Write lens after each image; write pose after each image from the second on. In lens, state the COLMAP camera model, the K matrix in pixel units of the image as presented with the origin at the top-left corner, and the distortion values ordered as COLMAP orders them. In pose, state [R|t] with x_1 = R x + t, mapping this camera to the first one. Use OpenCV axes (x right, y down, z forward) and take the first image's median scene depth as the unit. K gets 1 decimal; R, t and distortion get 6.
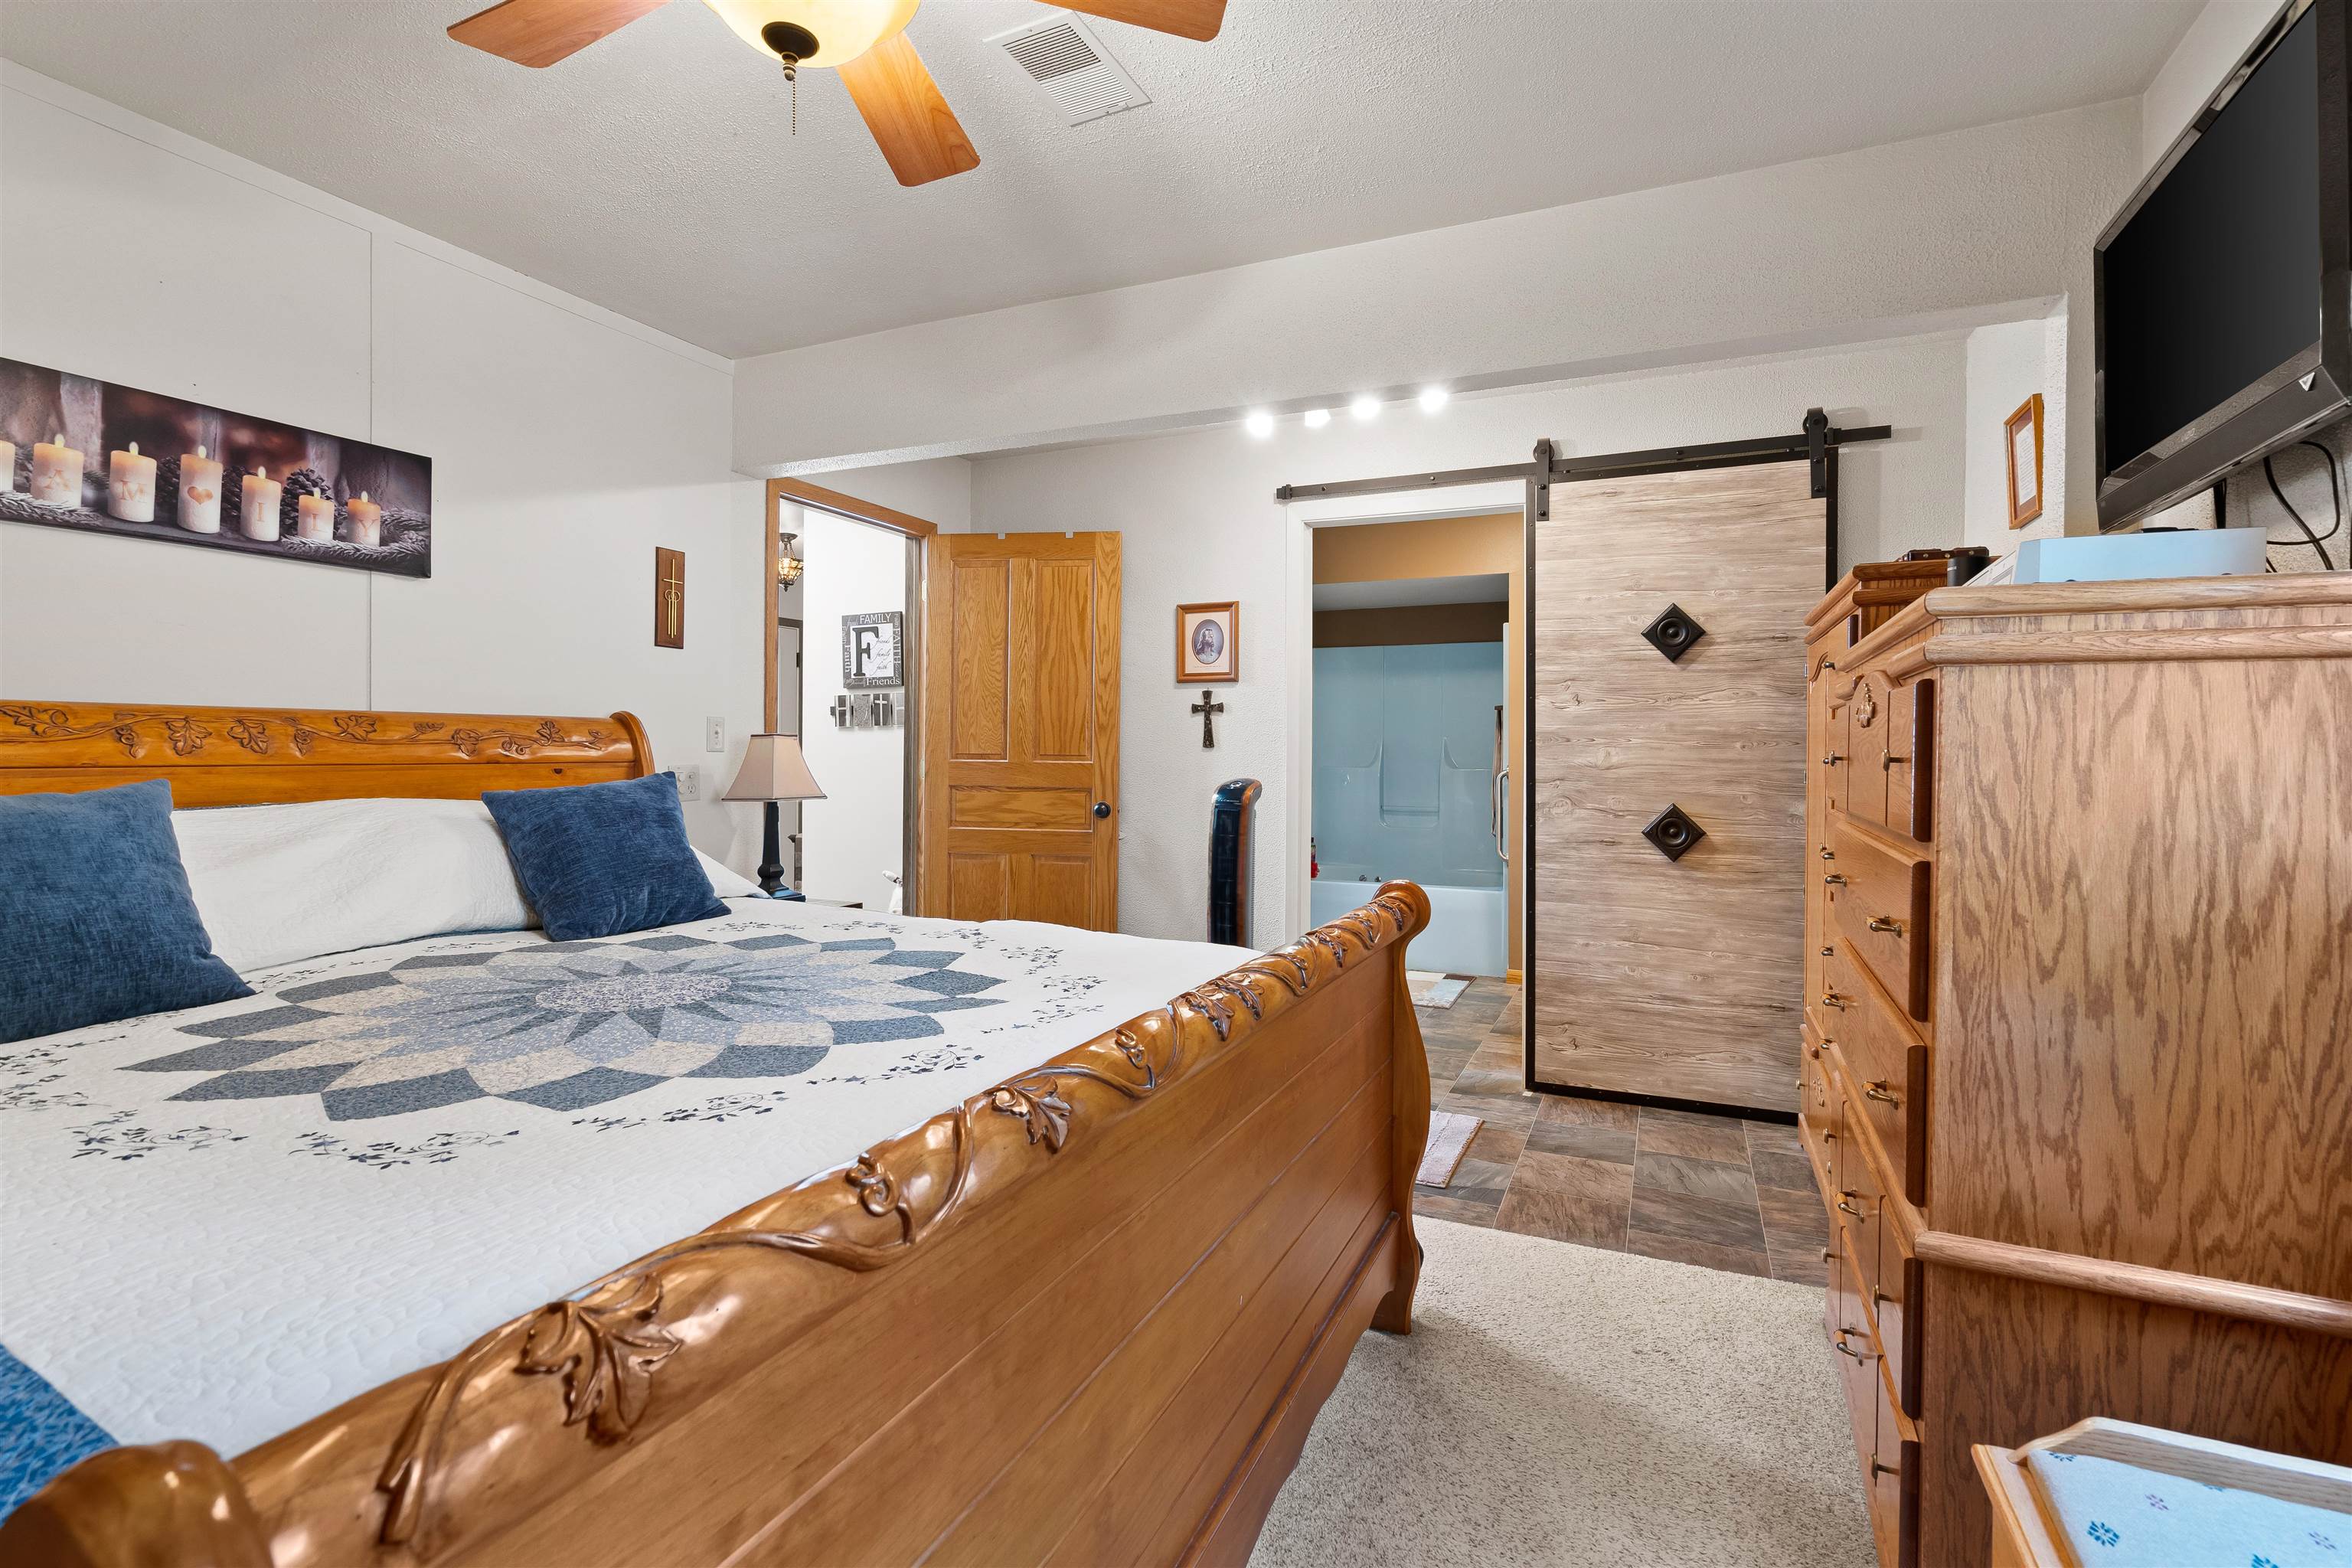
lens RADIAL K [[1077.5, 0, 1177.1], [0, 1077.5, 766.5], [0, 0, 1]] dist [-0.001440, -0.000071]
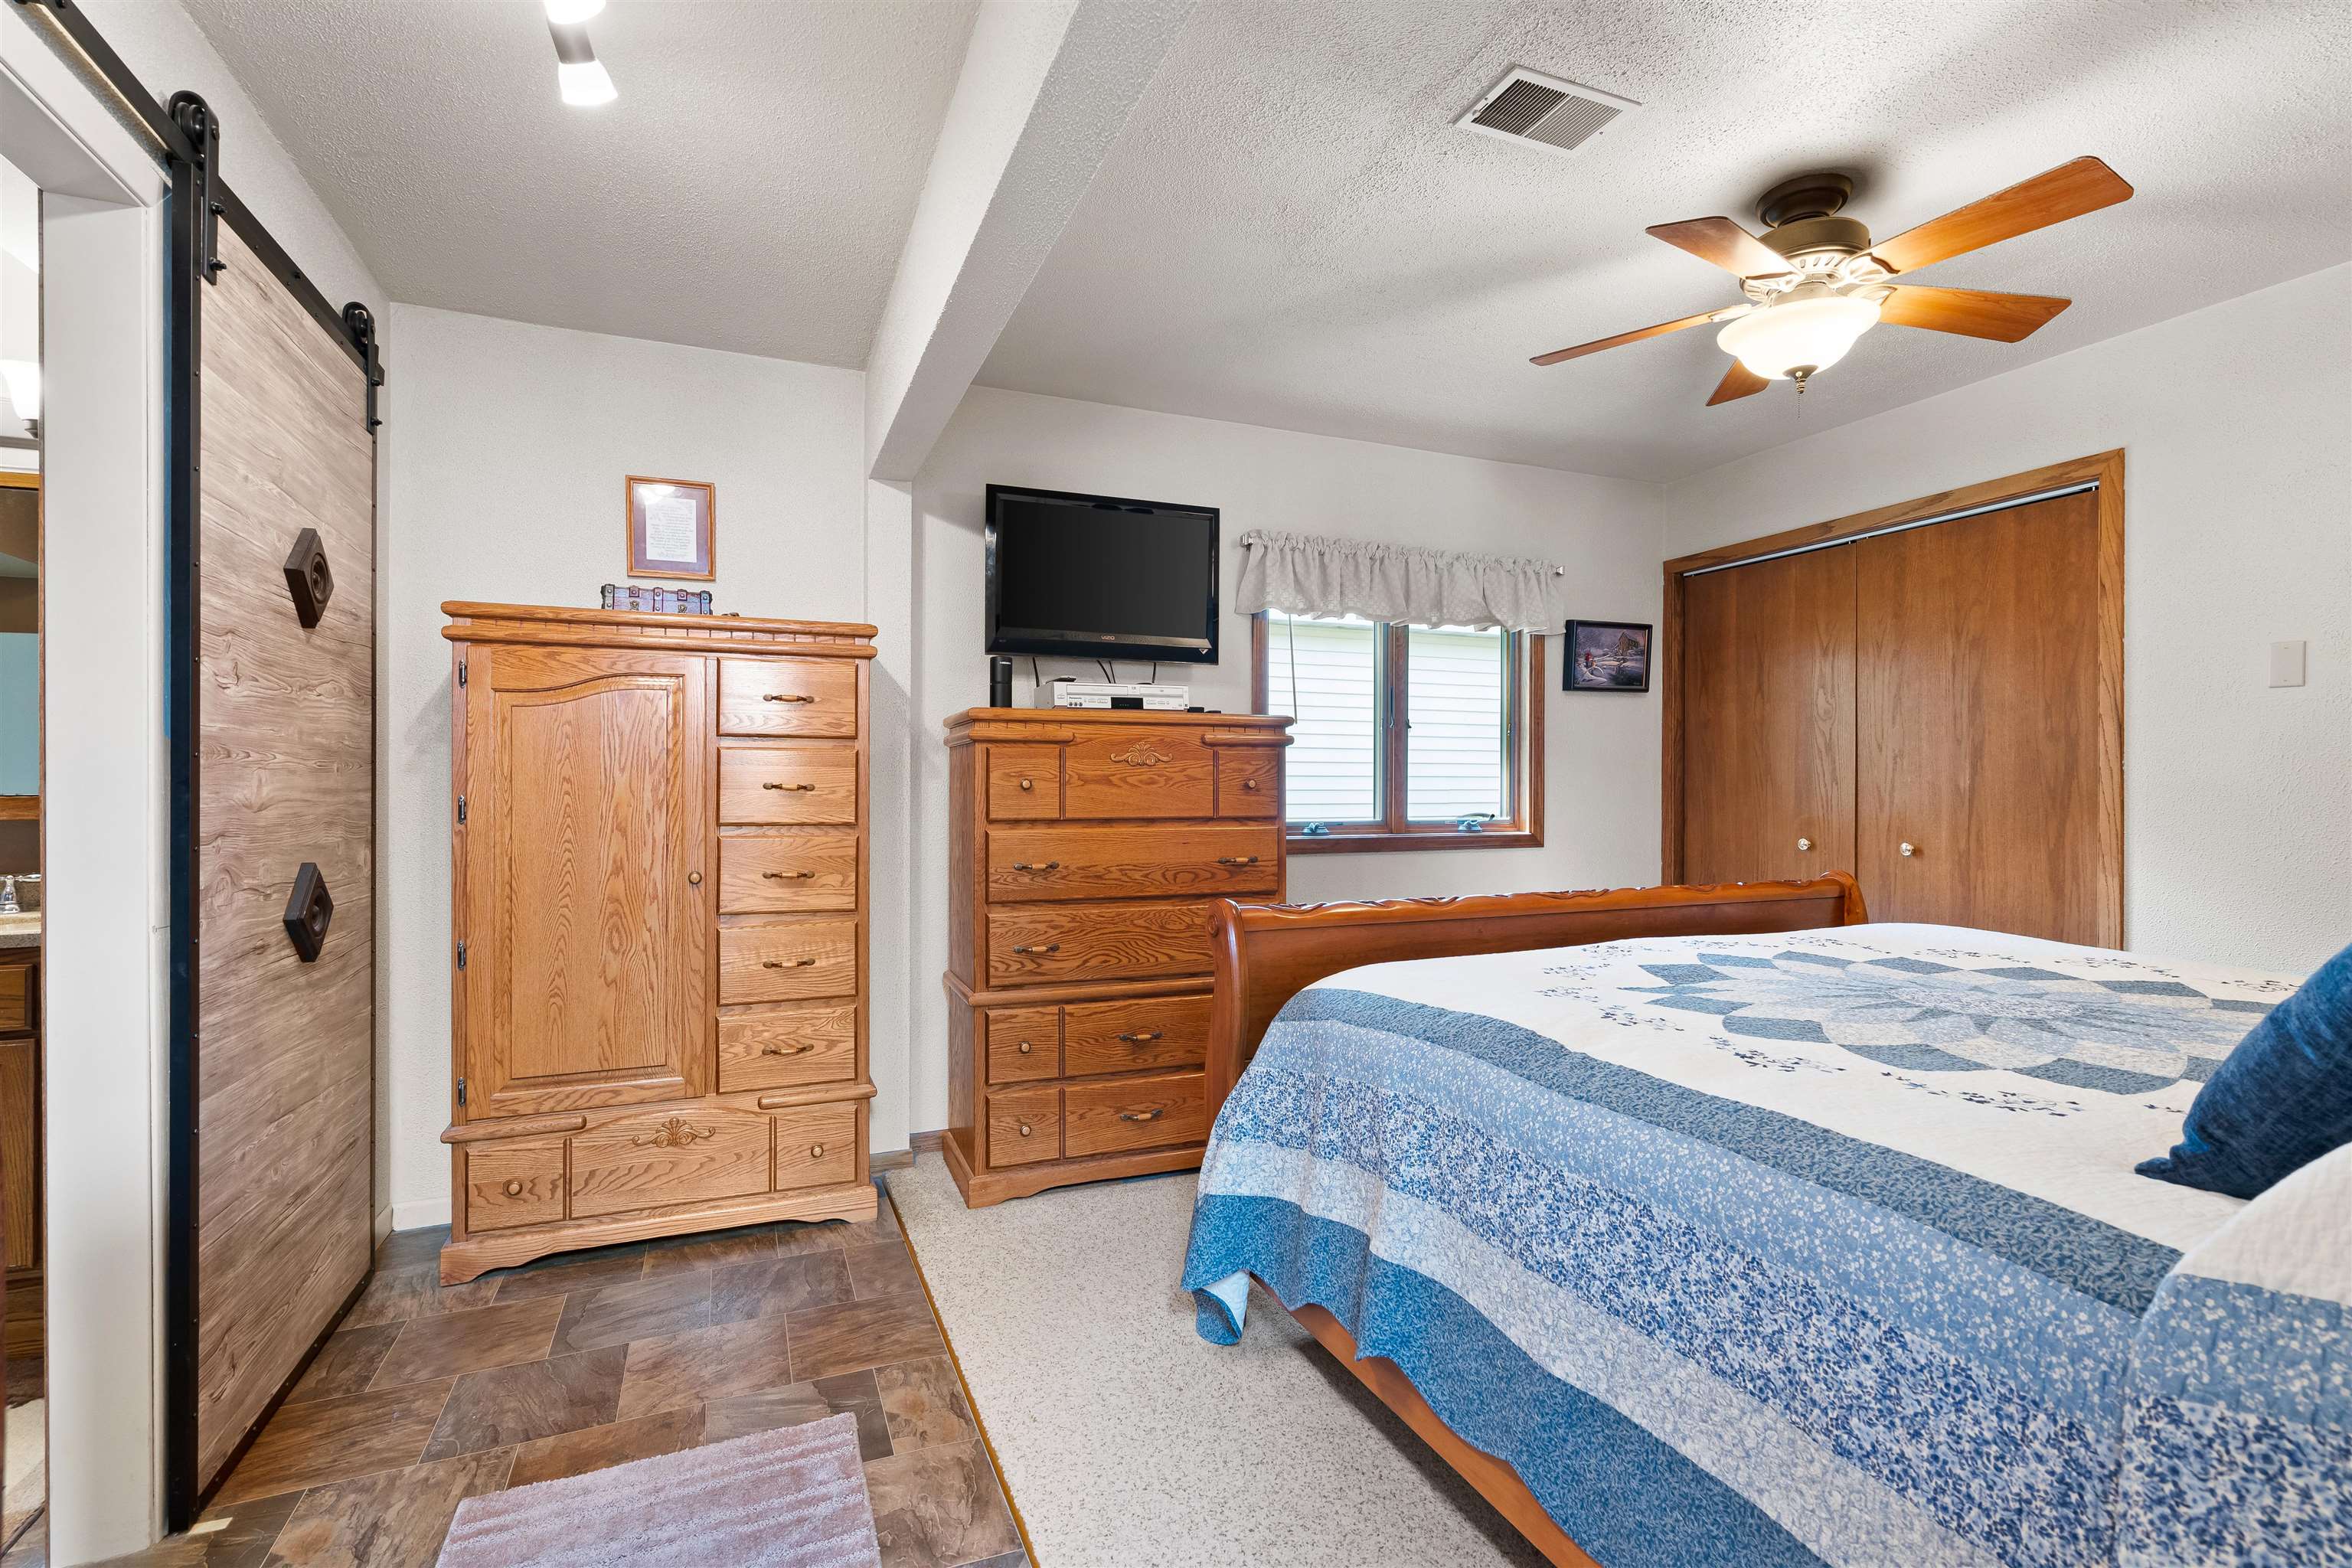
lens RADIAL K [[1077.5, 0, 1172.2], [0, 1077.5, 788.3], [0, 0, 1]] dist [-0.001440, -0.000071]
pose [[-0.747900, -0.004187, 0.663798, -0.336939], [0.002299, 0.999958, 0.008897, -0.013449], [-0.663807, 0.008180, -0.747859, 1.289546]]
